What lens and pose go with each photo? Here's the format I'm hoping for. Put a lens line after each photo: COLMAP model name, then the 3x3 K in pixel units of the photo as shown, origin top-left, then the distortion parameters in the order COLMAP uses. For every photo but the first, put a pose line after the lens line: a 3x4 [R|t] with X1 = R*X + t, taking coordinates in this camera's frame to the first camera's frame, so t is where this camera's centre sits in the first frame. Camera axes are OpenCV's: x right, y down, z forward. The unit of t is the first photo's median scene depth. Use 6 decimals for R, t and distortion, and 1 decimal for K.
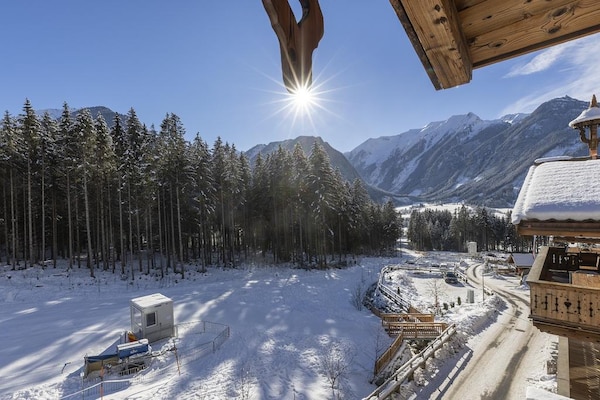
lens RADIAL K [[286.6, 0, 278.0], [0, 286.6, 215.3], [0, 0, 1]] dist [0.003084, 0.000166]
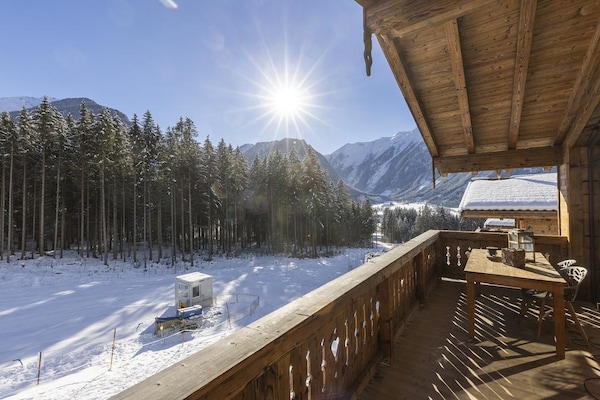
lens RADIAL K [[268.6, 0, 300.0], [0, 268.6, 200.0], [0, 0, 1]] dist [0.002503, 0.000538]
pose [[0.990535, 0.019718, 0.135840, -0.062403], [-0.013978, 0.998974, -0.043078, 0.004625], [-0.136550, 0.040771, 0.989794, -0.081660]]
